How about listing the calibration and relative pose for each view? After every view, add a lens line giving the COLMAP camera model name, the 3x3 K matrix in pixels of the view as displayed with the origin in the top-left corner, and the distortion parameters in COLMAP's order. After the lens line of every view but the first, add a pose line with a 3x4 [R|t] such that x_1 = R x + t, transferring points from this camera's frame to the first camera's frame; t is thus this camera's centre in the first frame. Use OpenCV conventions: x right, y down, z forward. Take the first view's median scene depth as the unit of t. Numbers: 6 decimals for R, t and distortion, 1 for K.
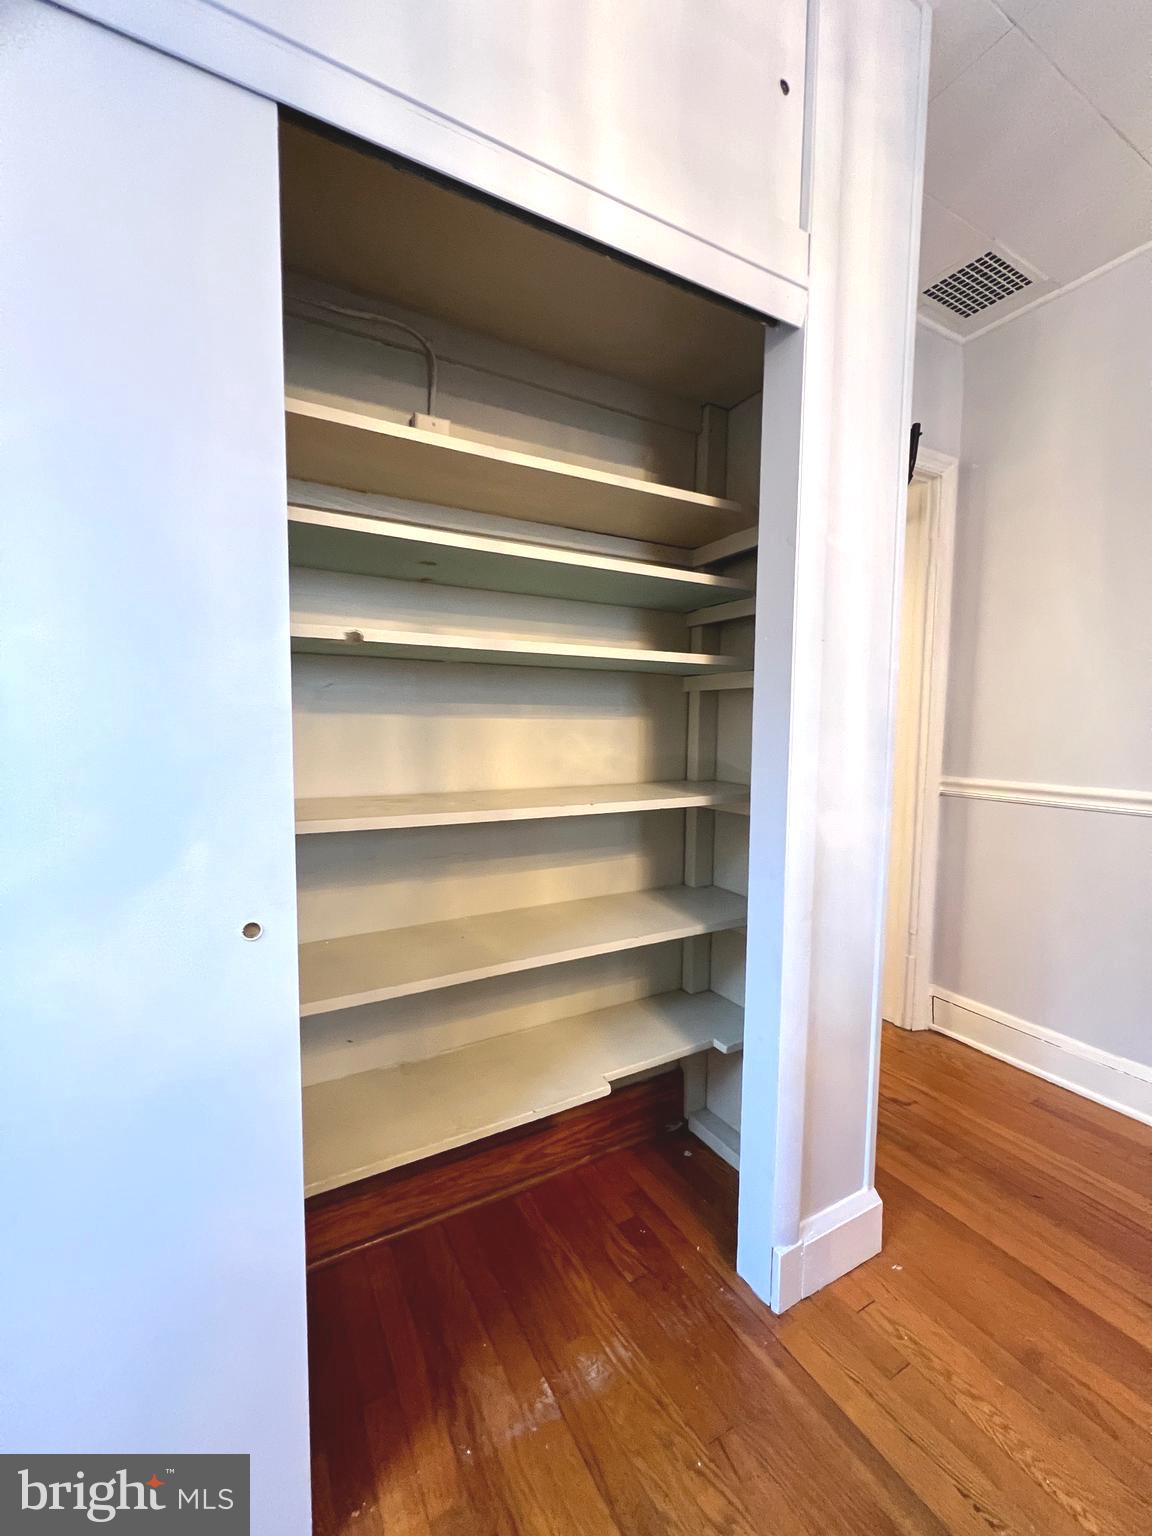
lens RADIAL K [[613.4, 0, 572.4], [0, 613.4, 766.2], [0, 0, 1]] dist [-0.001486, 0.001470]
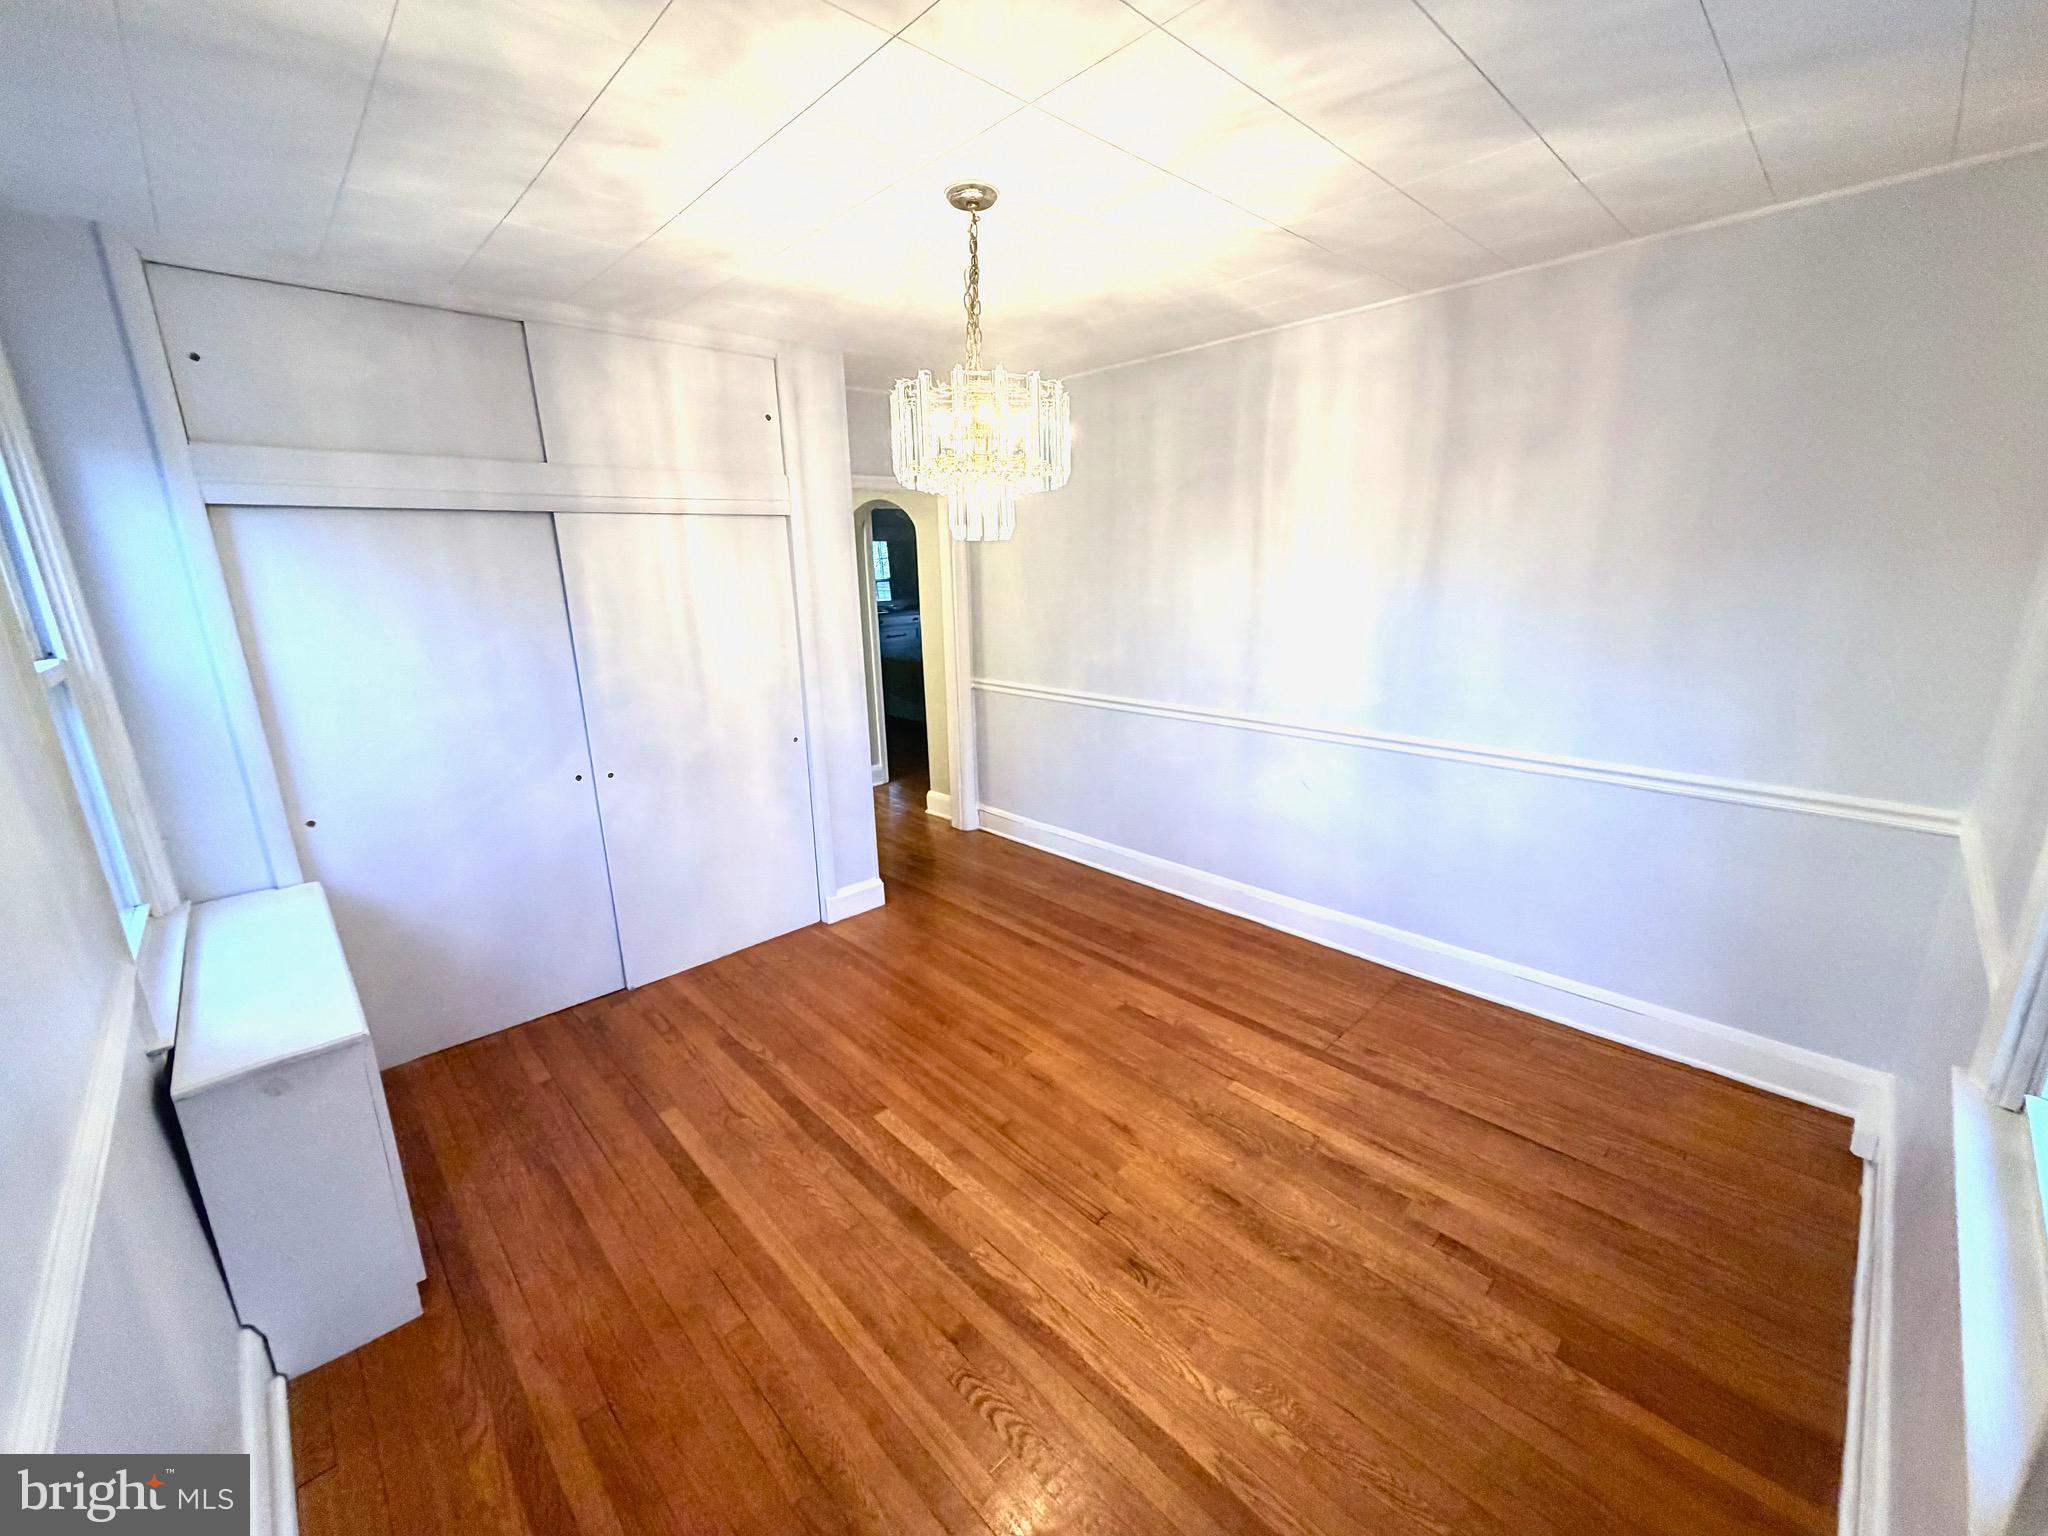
lens RADIAL K [[811.8, 0, 1035.2], [0, 811.8, 764.5], [0, 0, 1]] dist [0.001235, 0.000096]
pose [[0.964788, -0.085038, 0.248904, 0.244665], [0.040321, 0.982927, 0.179526, -0.166189], [-0.259921, -0.163168, 0.951744, -1.379612]]
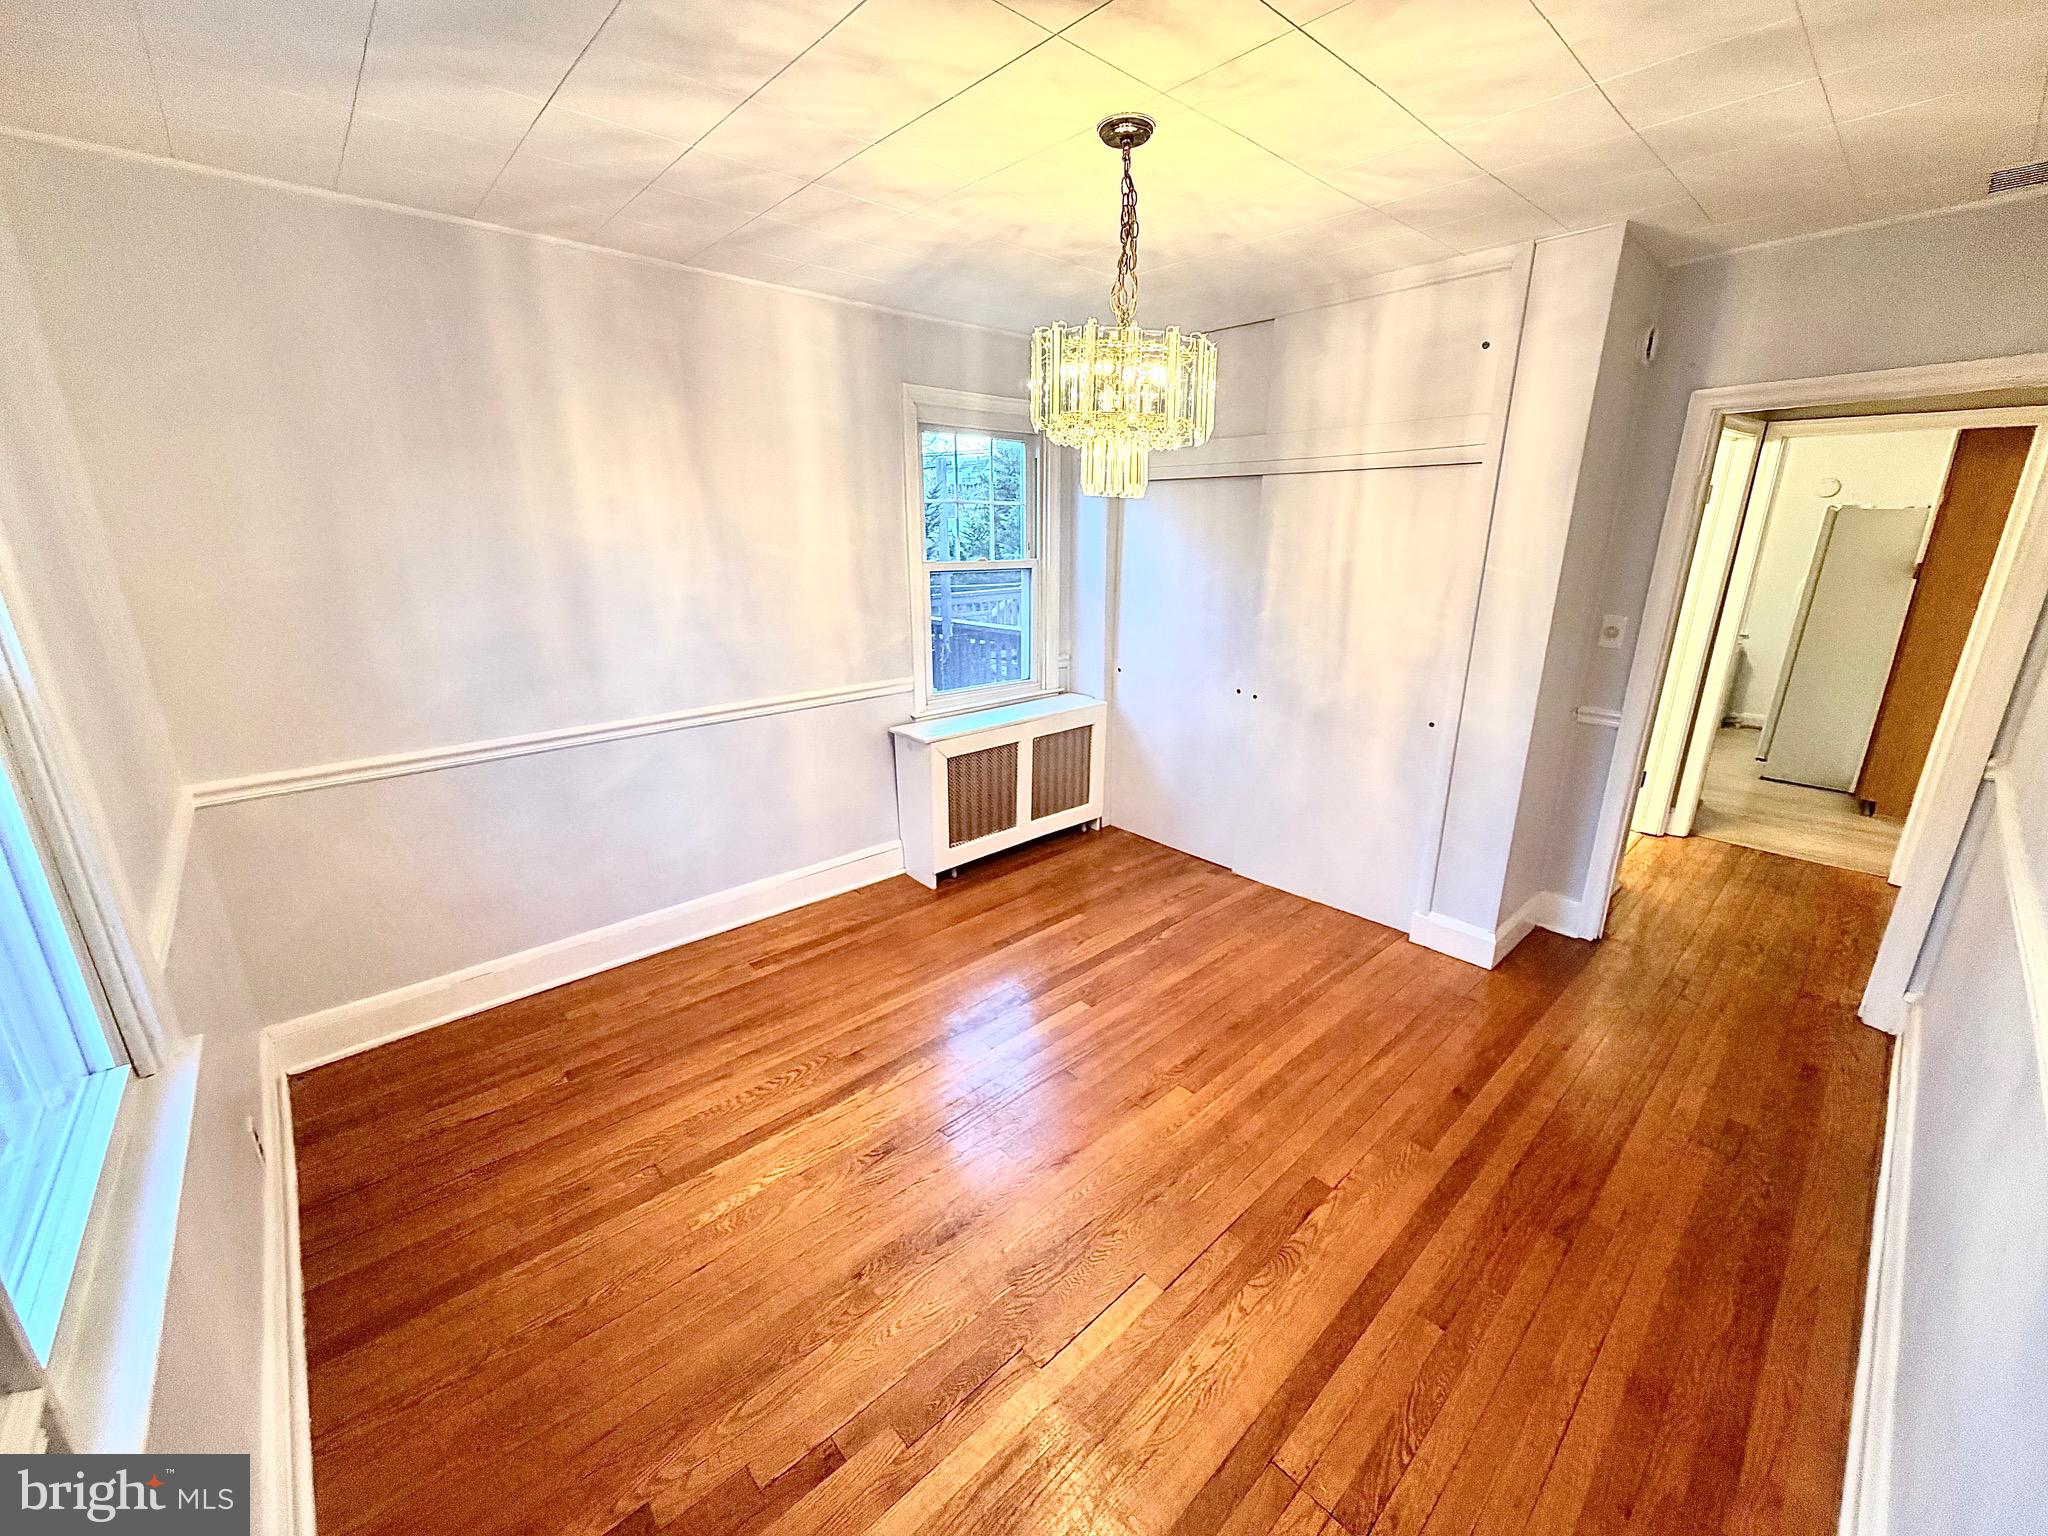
lens RADIAL K [[811.8, 0, 1026.0], [0, 811.8, 763.7], [0, 0, 1]] dist [0.001235, 0.000096]
pose [[0.233865, 0.277379, -0.931863, 1.583625], [-0.071182, 0.960754, 0.268114, -0.216371], [0.969660, 0.003629, 0.244431, -0.611452]]
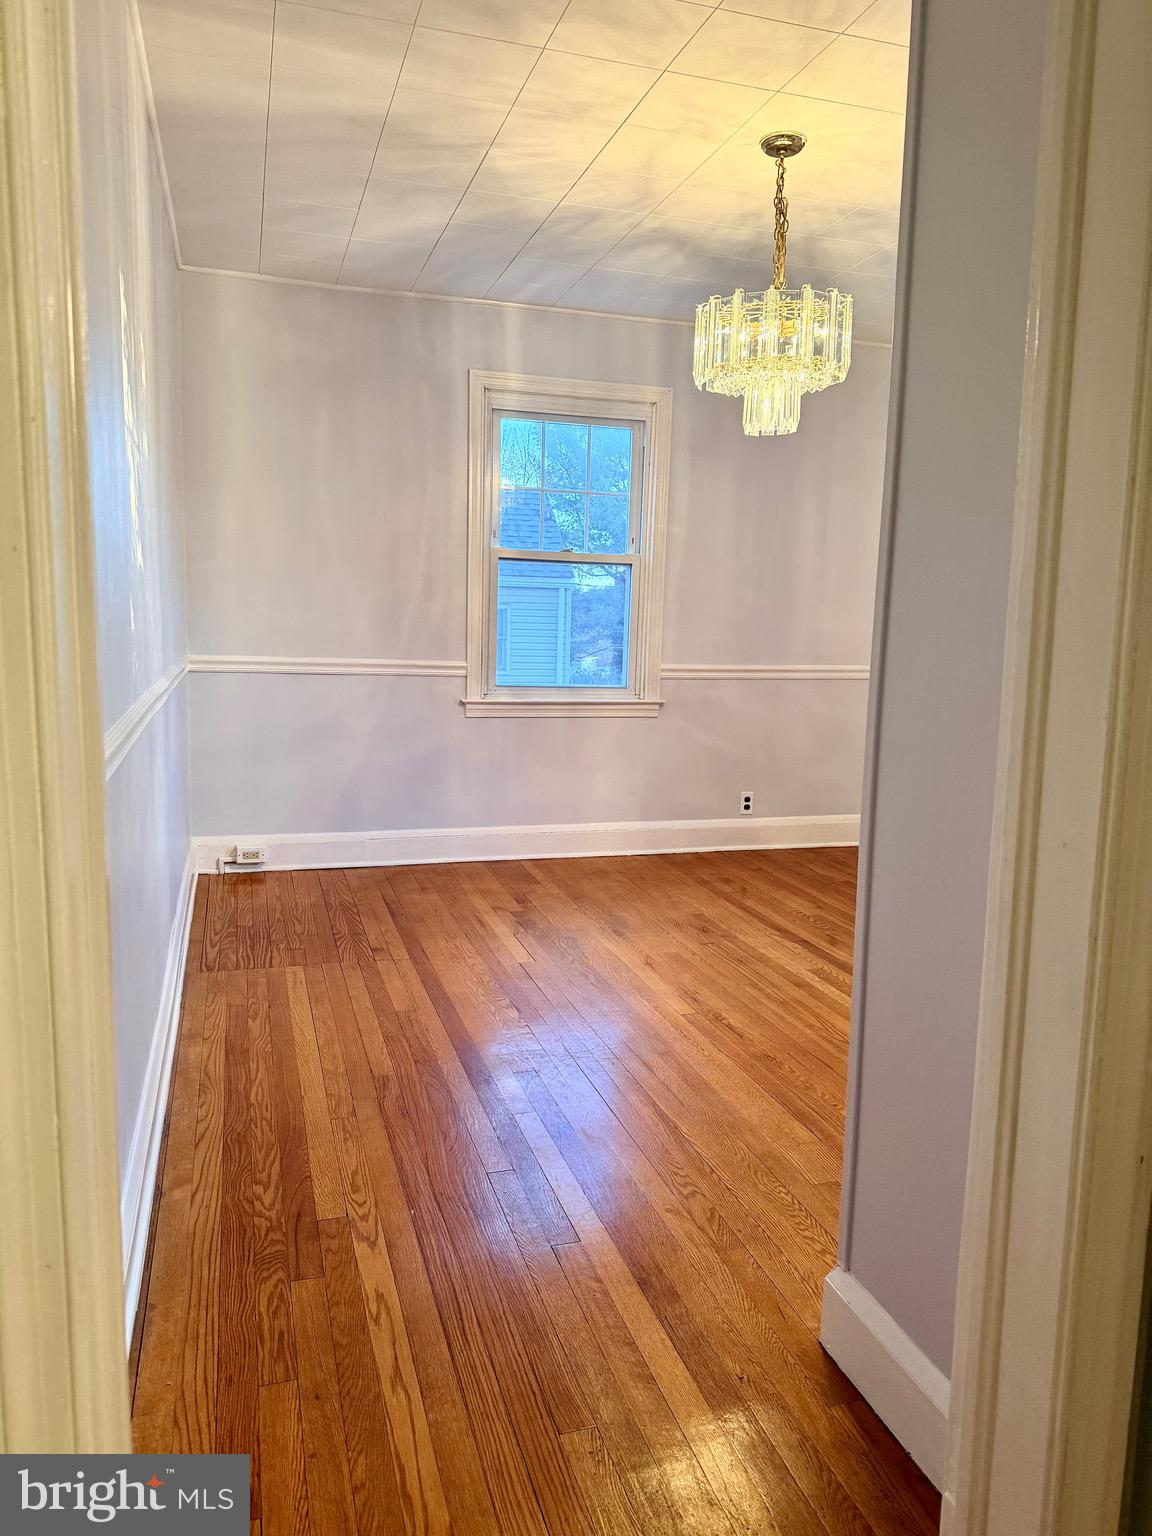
lens RADIAL K [[1073.0, 0, 575.6], [0, 1073.0, 773.4], [0, 0, 1]] dist [0.011135, -0.000379]
pose [[-0.978660, -0.052230, 0.198738, 0.416523], [-0.008126, 0.976239, 0.216546, -0.114779], [-0.205326, 0.210310, -0.955830, 1.559340]]
